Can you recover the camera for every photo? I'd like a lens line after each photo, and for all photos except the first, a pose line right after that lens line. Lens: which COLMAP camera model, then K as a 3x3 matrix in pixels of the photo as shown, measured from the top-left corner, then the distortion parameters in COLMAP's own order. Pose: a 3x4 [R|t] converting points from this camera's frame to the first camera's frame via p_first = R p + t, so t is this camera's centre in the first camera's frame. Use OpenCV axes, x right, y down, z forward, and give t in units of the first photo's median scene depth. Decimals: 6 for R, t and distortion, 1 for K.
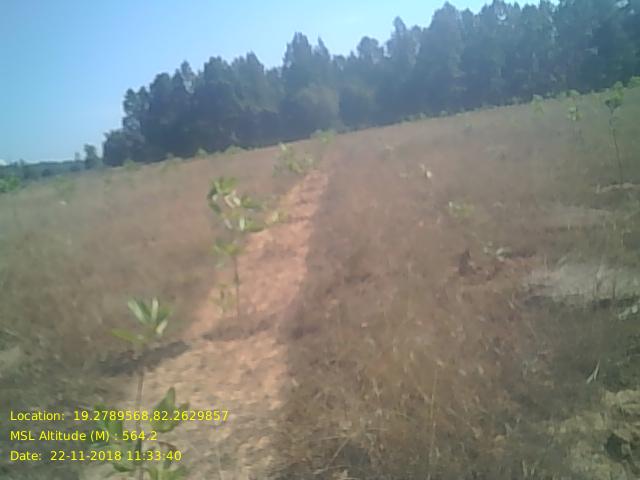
lens RADIAL K [[556.1, 0, 324.8], [0, 556.1, 239.4], [0, 0, 1]] dist [0.125597, -0.192154]
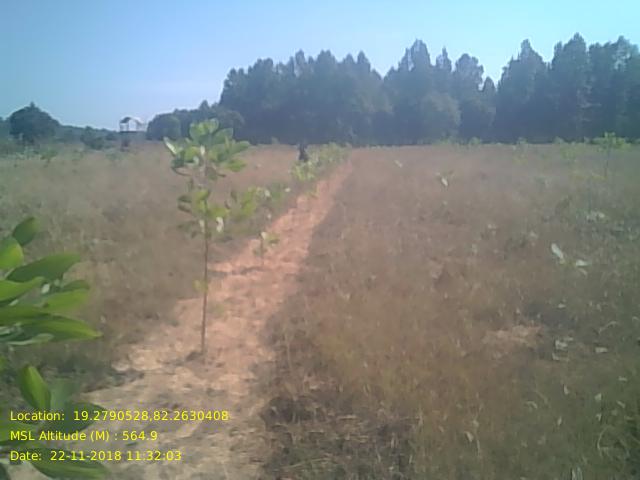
lens RADIAL K [[556.1, 0, 324.8], [0, 556.1, 239.4], [0, 0, 1]] dist [0.125597, -0.192154]
pose [[0.987476, 0.157394, 0.010847, -0.168640], [-0.157224, 0.987448, -0.015092, 0.029022], [-0.013086, 0.013198, 0.999827, -0.005664]]
